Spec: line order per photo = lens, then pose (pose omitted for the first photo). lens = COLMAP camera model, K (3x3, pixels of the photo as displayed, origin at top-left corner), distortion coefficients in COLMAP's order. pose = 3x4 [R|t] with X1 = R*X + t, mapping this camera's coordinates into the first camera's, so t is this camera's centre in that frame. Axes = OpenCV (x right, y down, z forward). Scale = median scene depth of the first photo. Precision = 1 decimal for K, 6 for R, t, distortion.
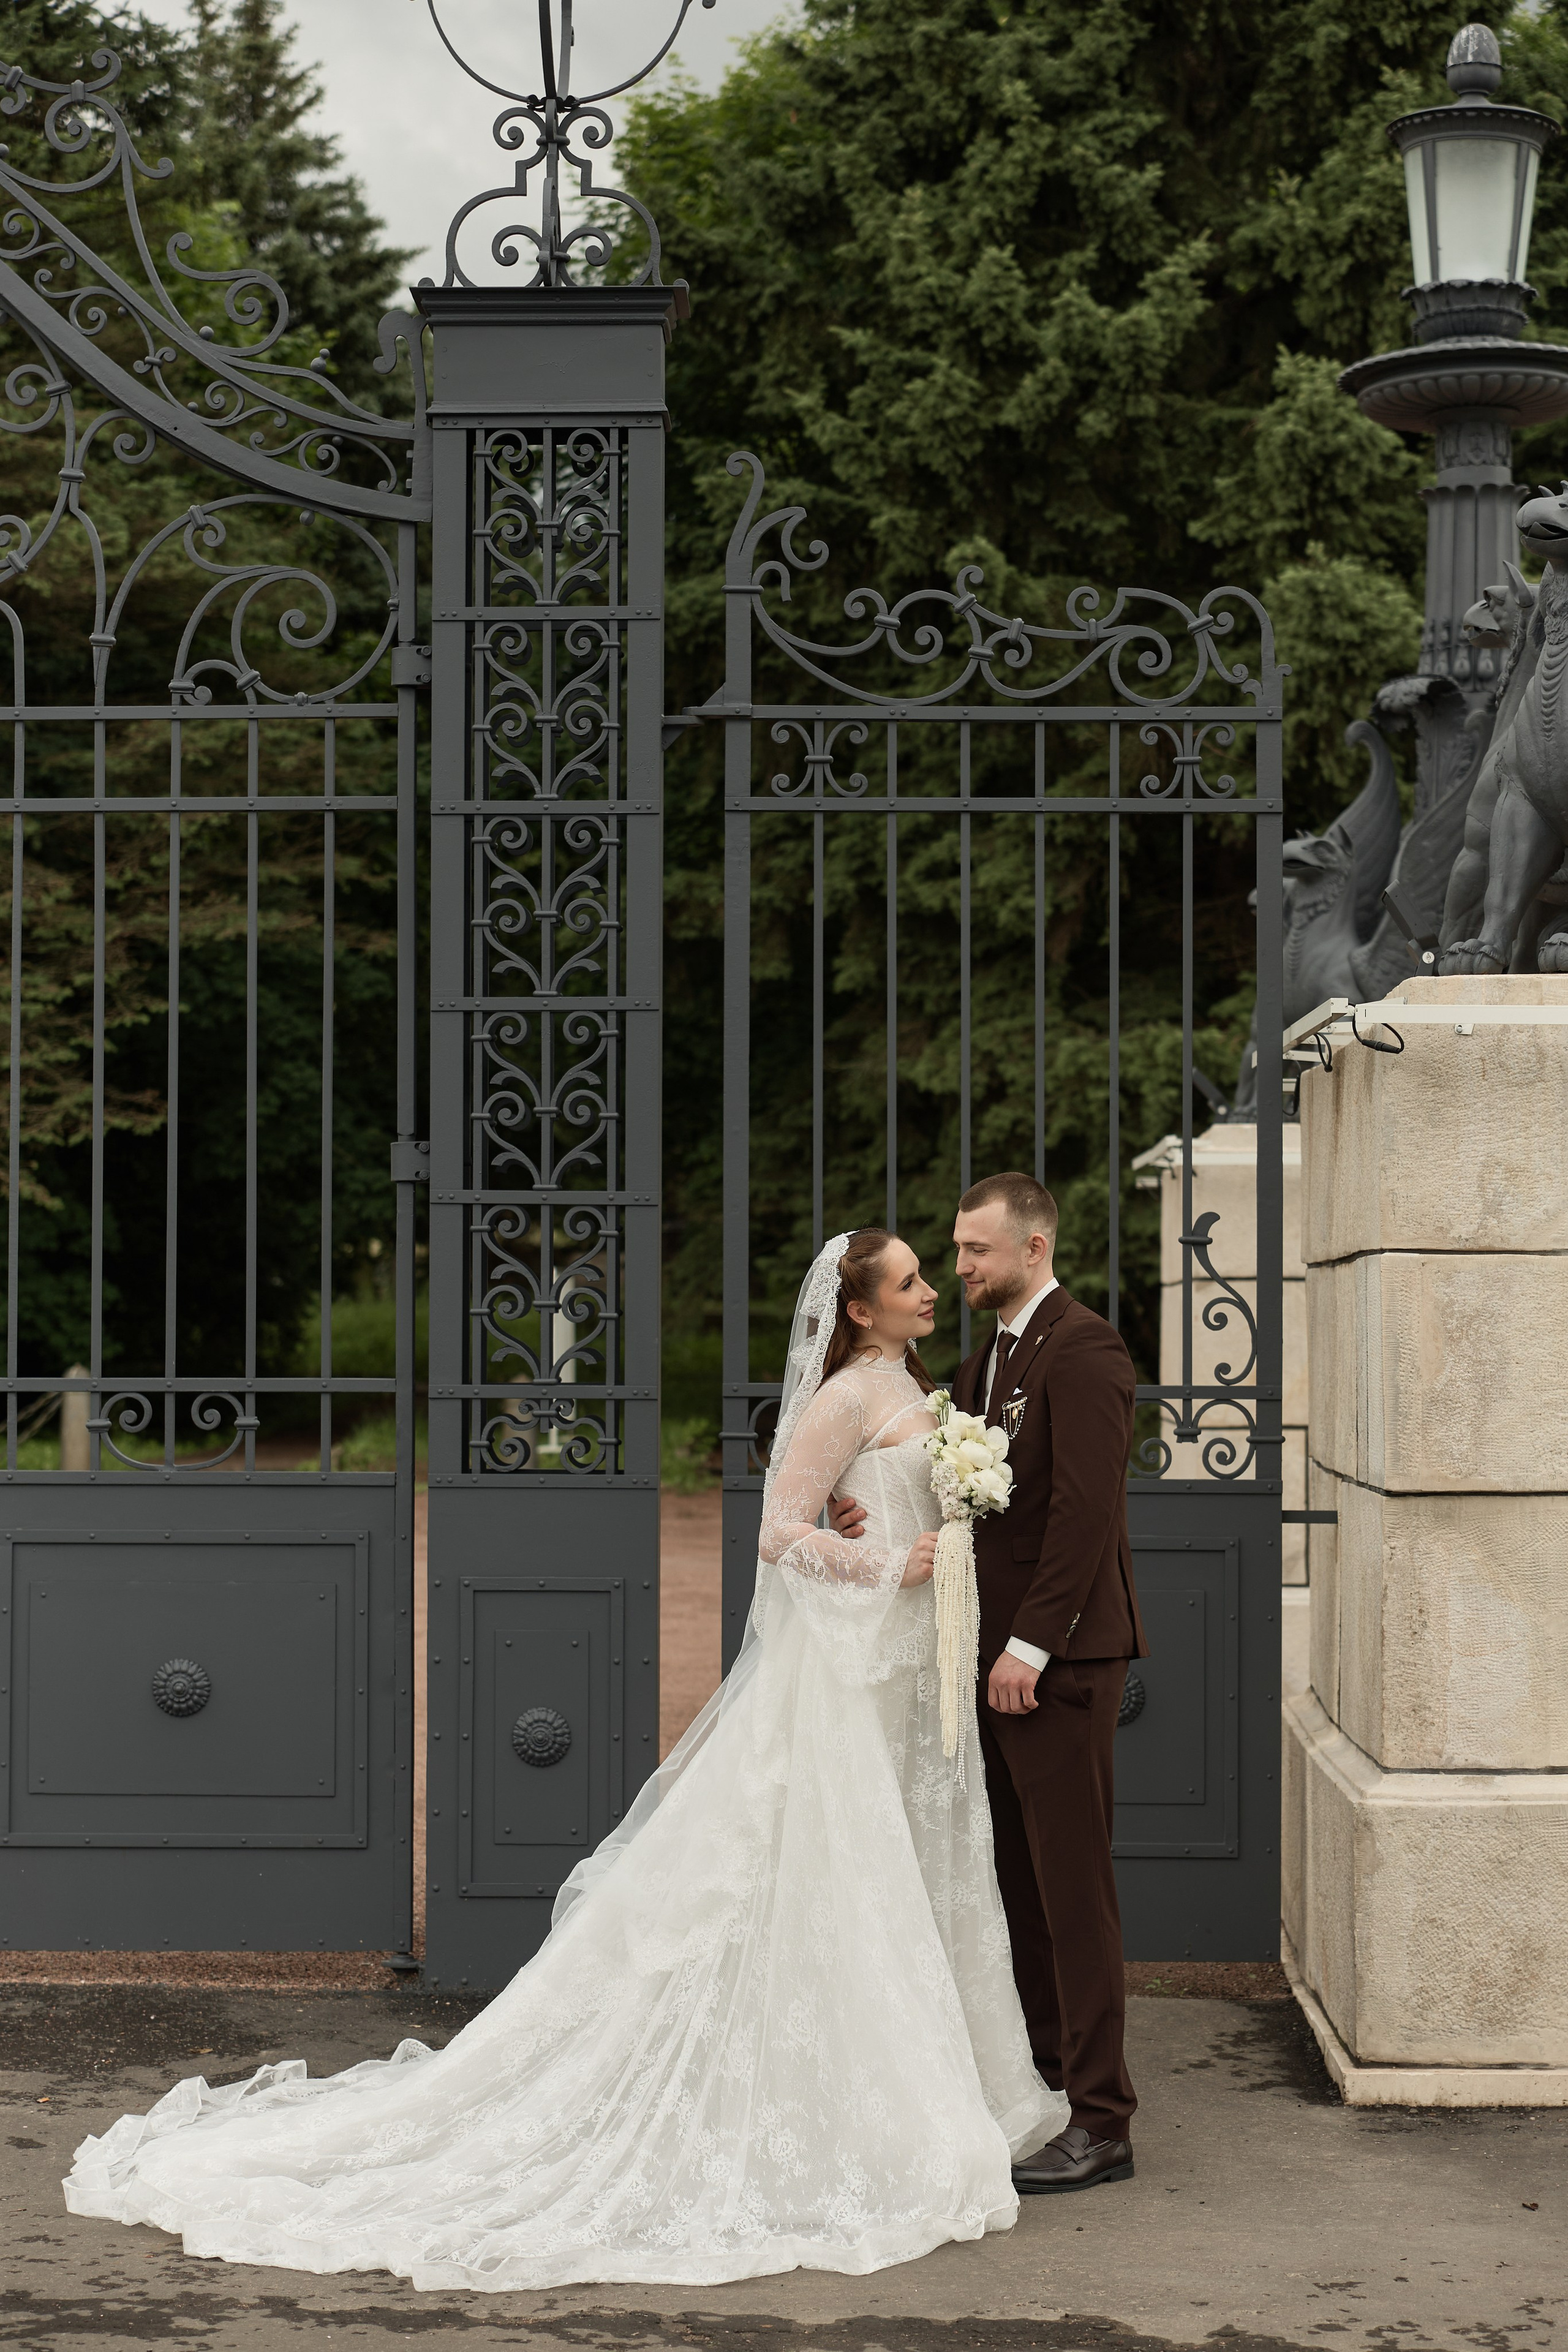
lens RADIAL K [[4485.0, 0, 789.3], [0, 4485.0, 1182.2], [0, 0, 1]] dist [0.026083, 0.000000]
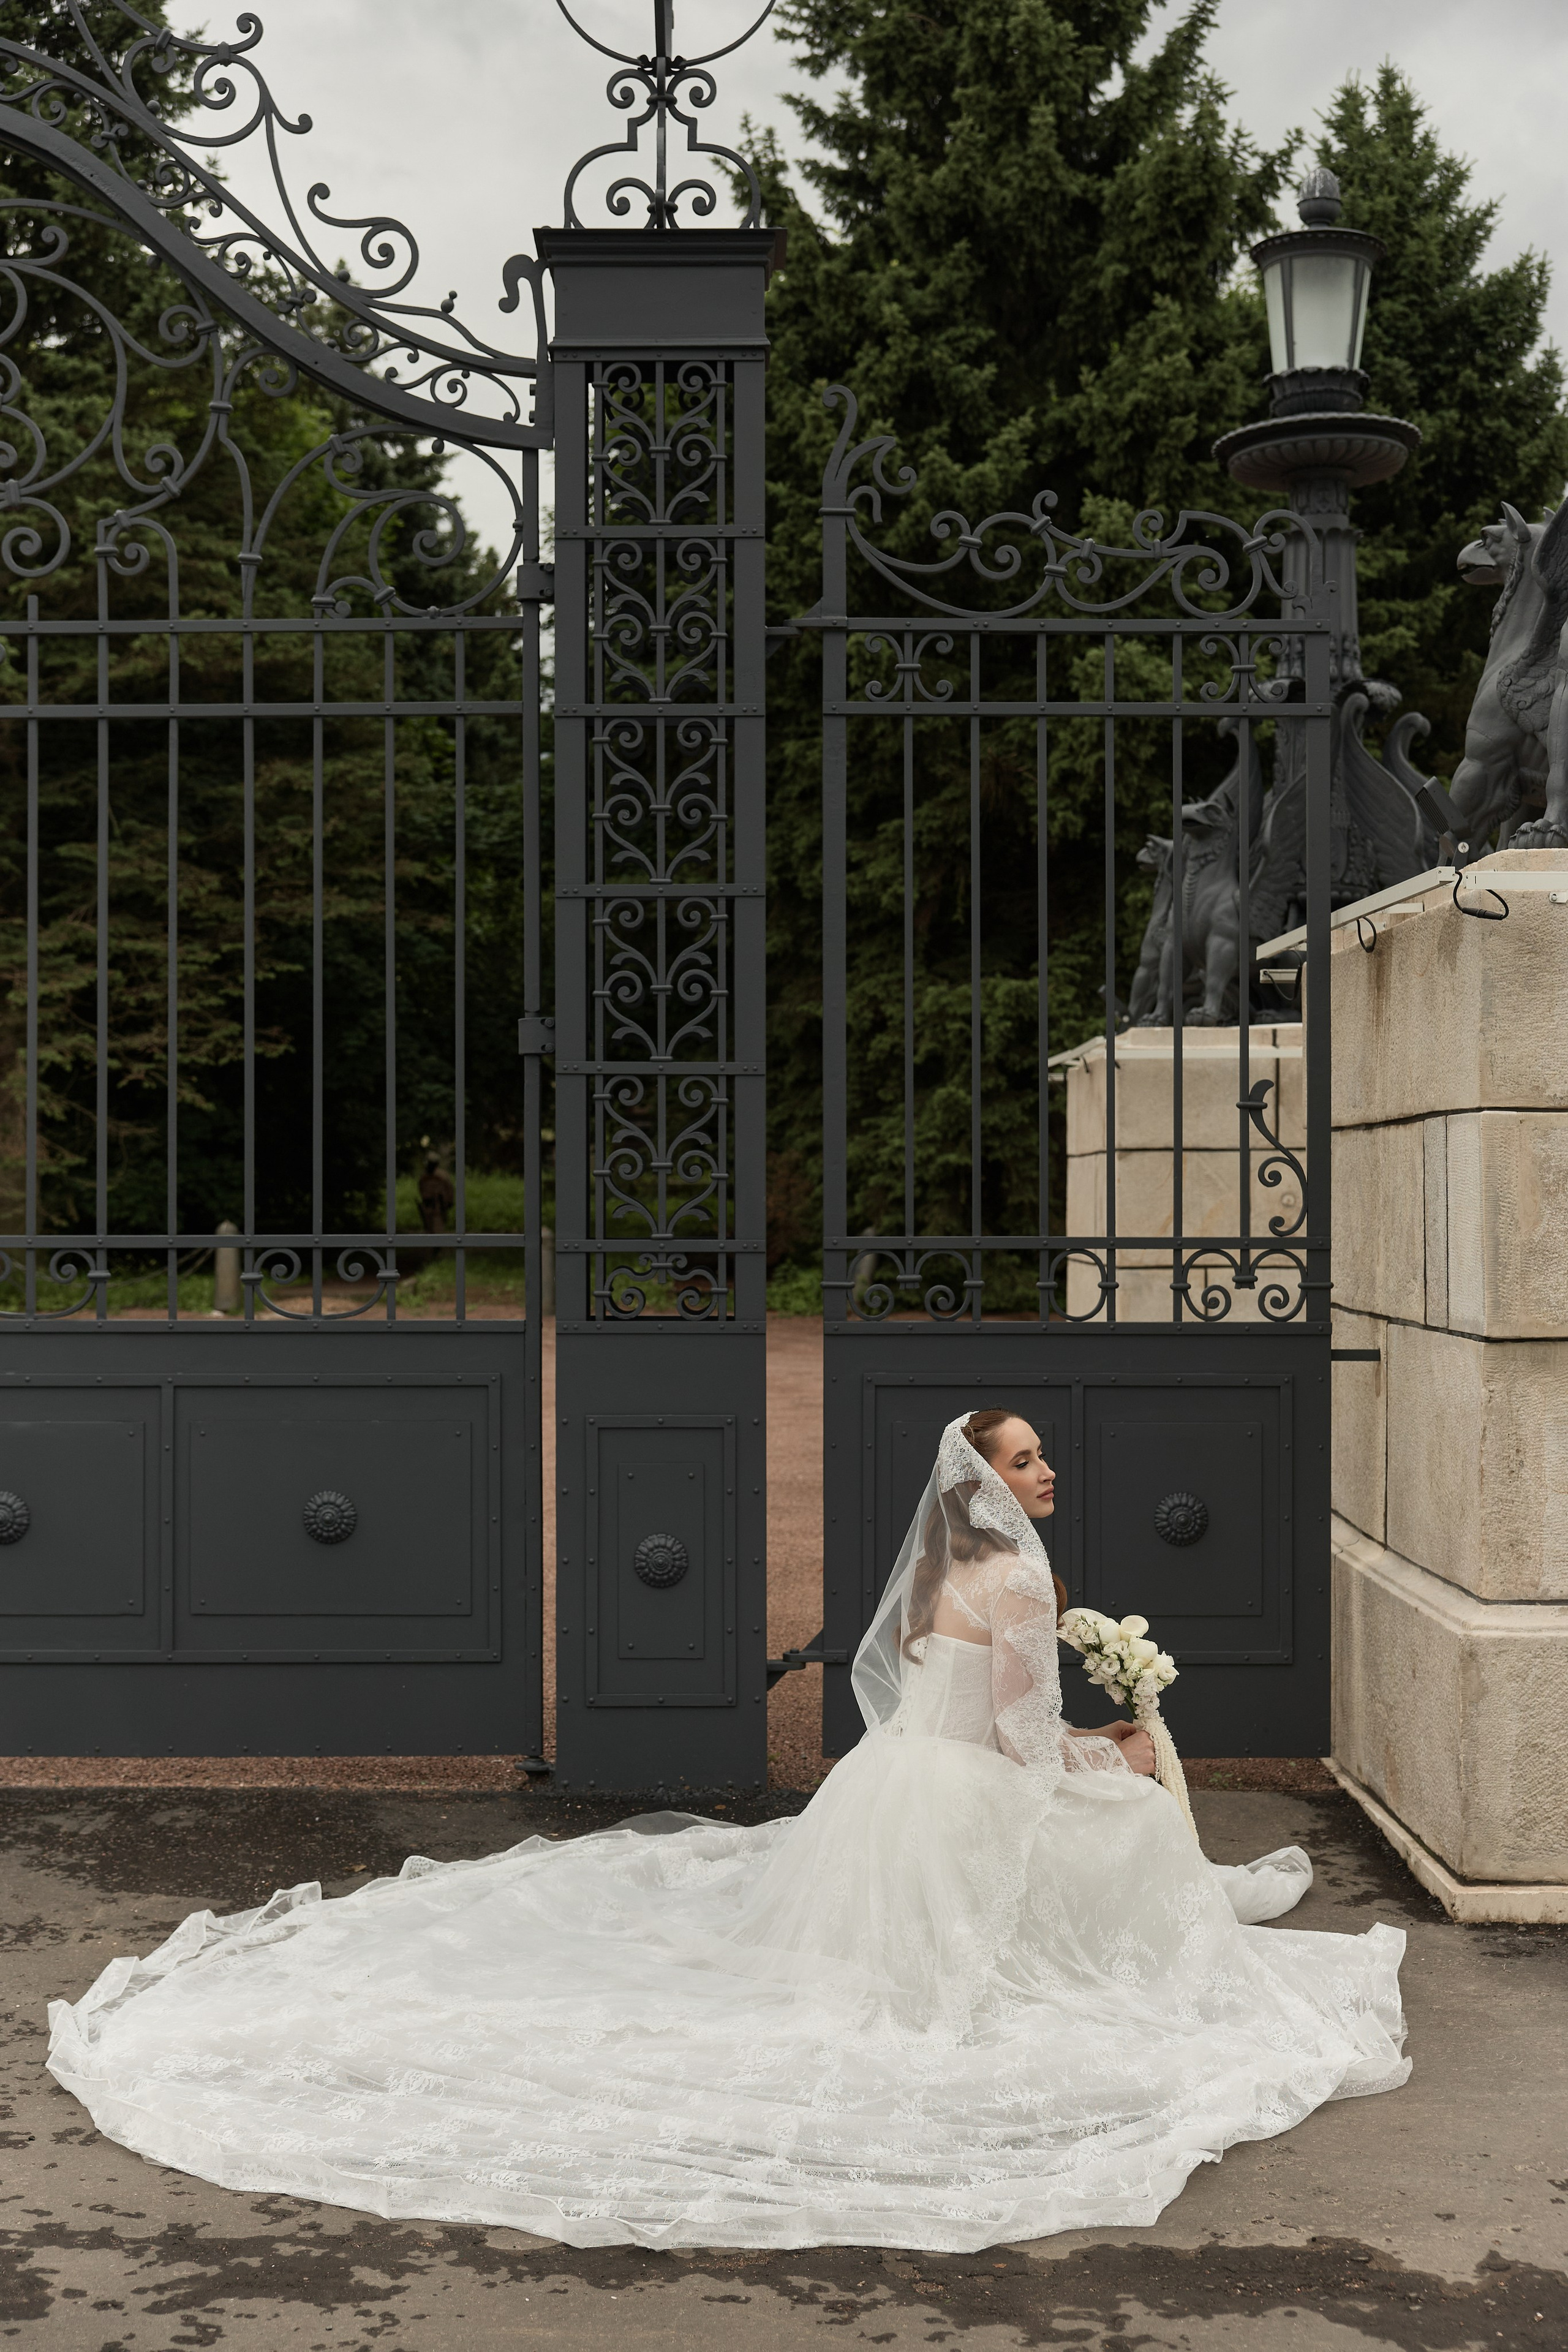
lens RADIAL K [[2897.1, 0, 787.5], [0, 2897.1, 1167.6], [0, 0, 1]] dist [0.010840, 0.000000]
pose [[0.999390, -0.004344, 0.034662, -0.047993], [0.003540, 0.999724, 0.023216, 0.011257], [-0.034753, -0.023080, 0.999129, 0.291195]]
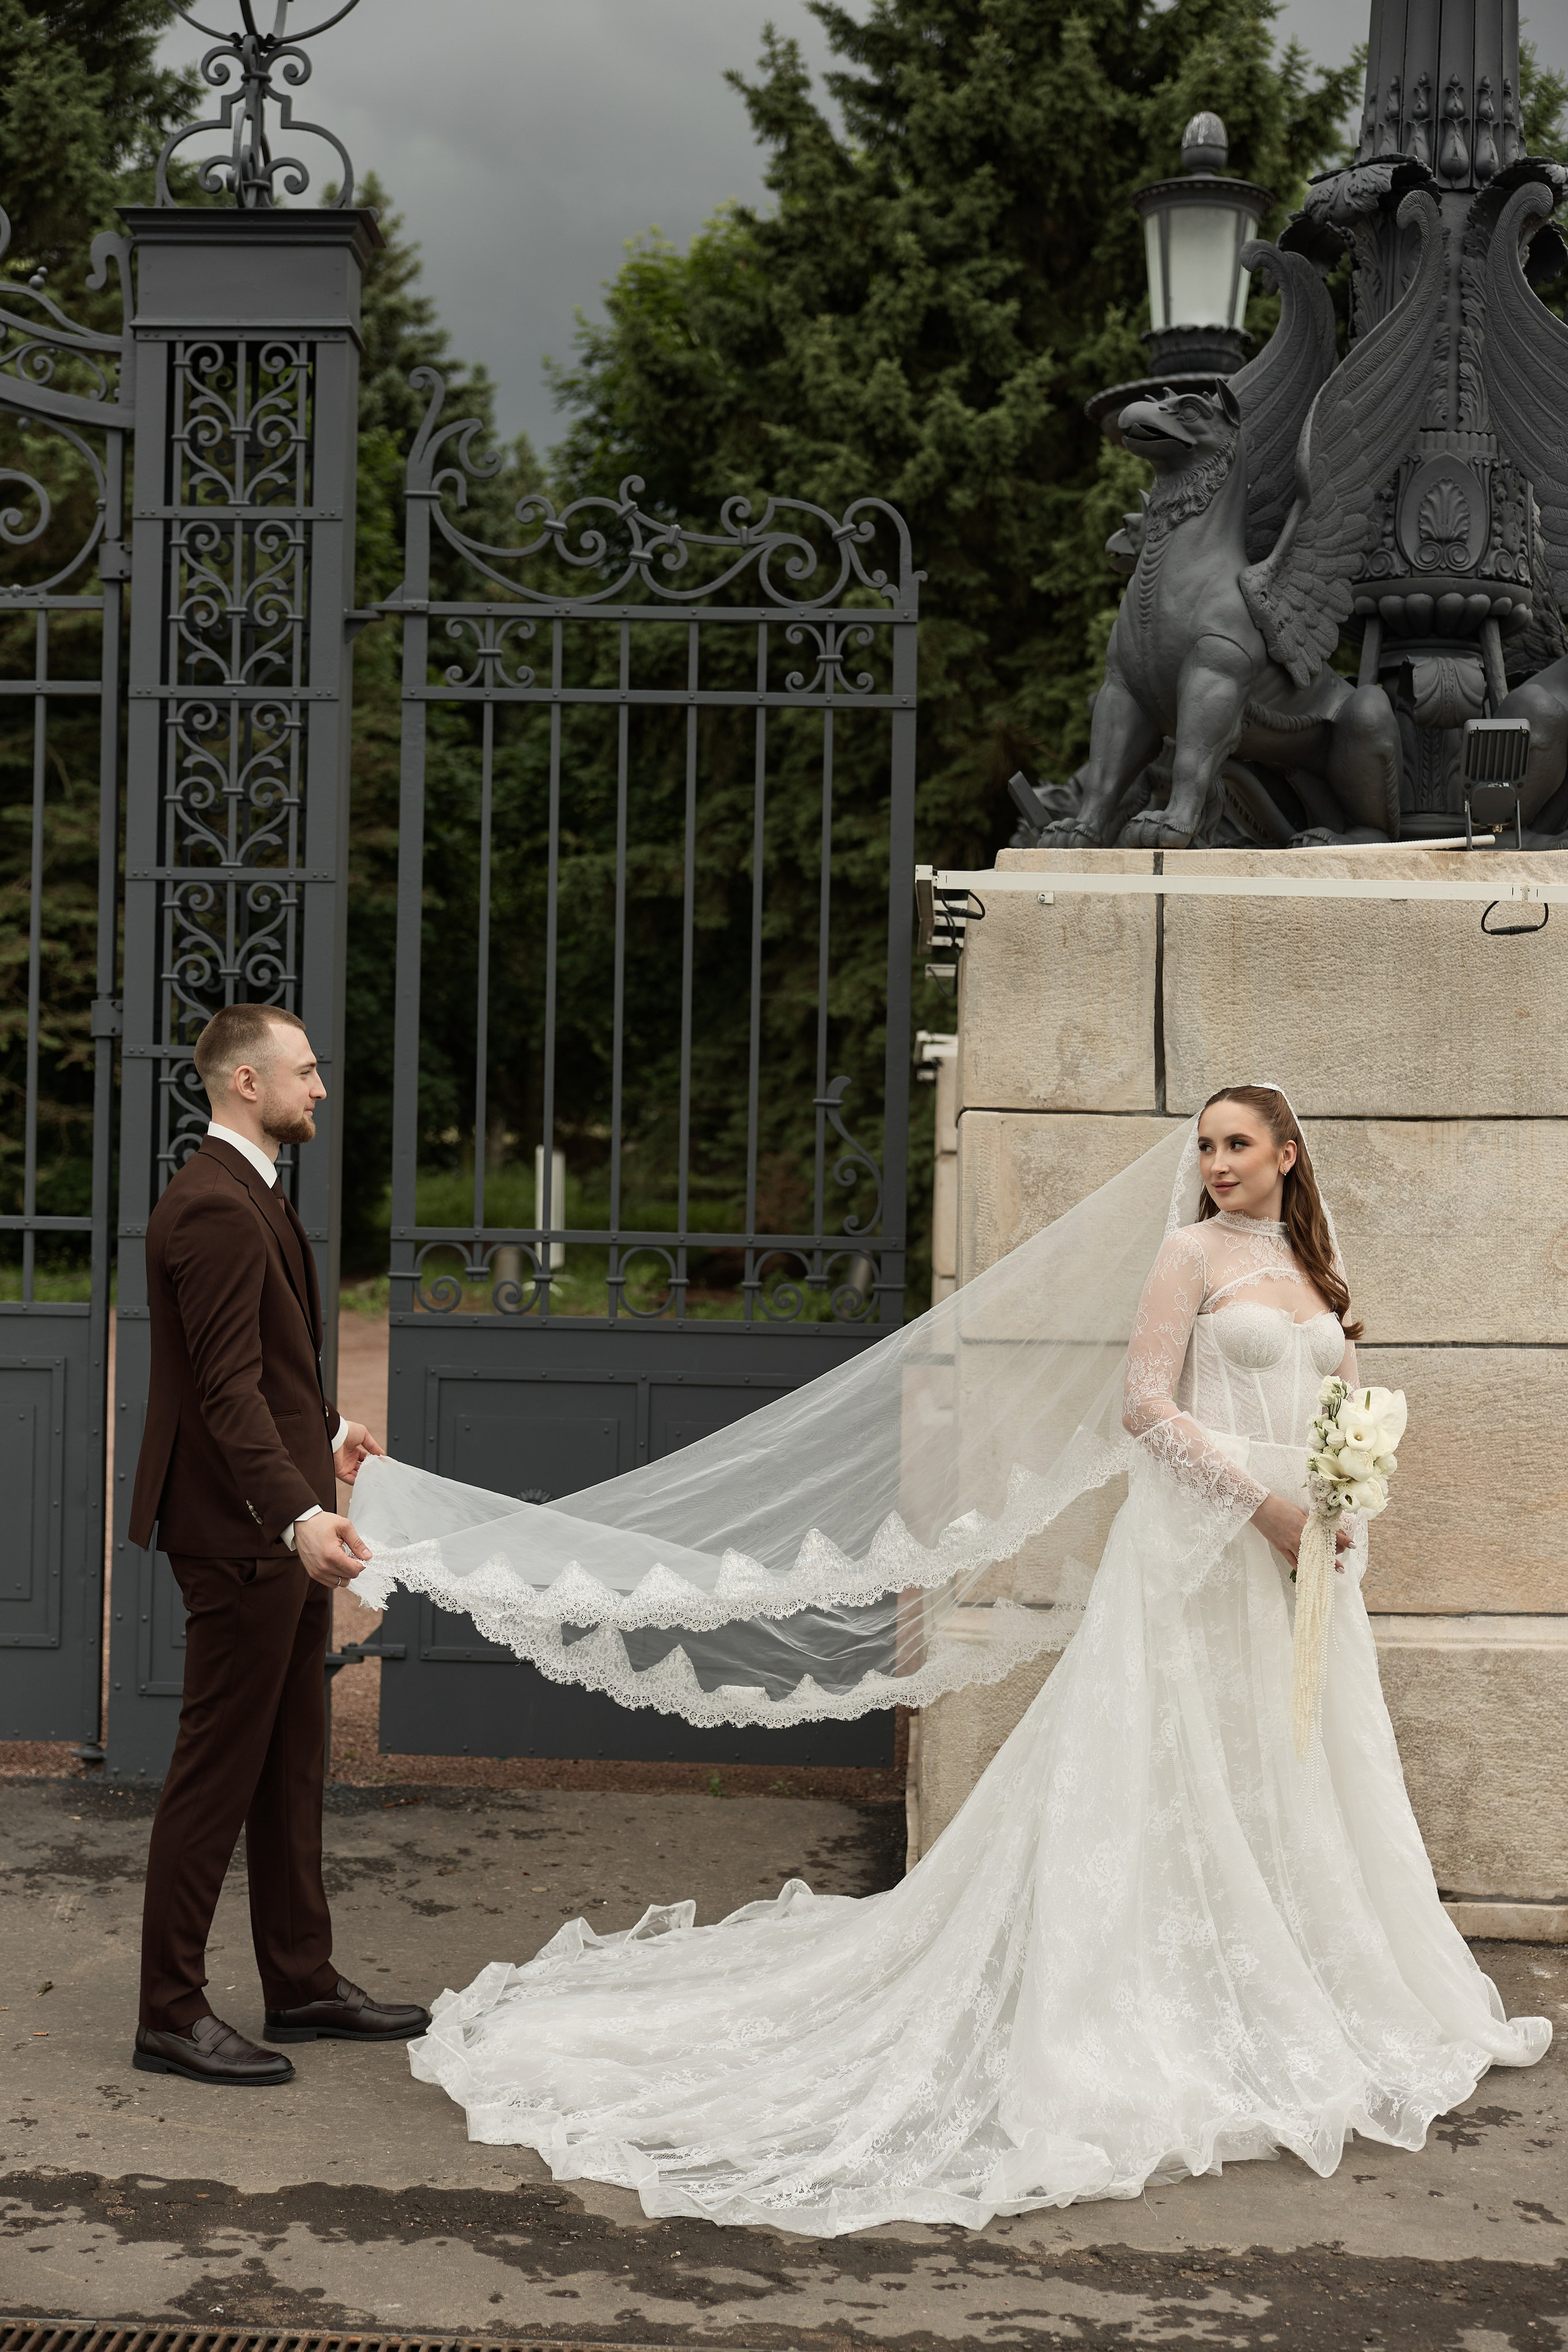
lens RADIAL K [[3217.3, 0, 771.9], [0, 3217.3, 1165.7], [0, 0, 1]] dist [0.008234, 0.000000]
pose [[0.999799, 0.016648, -0.011205, 0.085449], [-0.016406, 0.999638, 0.021329, 0.011793], [0.011556, -0.021141, 0.999710, 0.221692]]
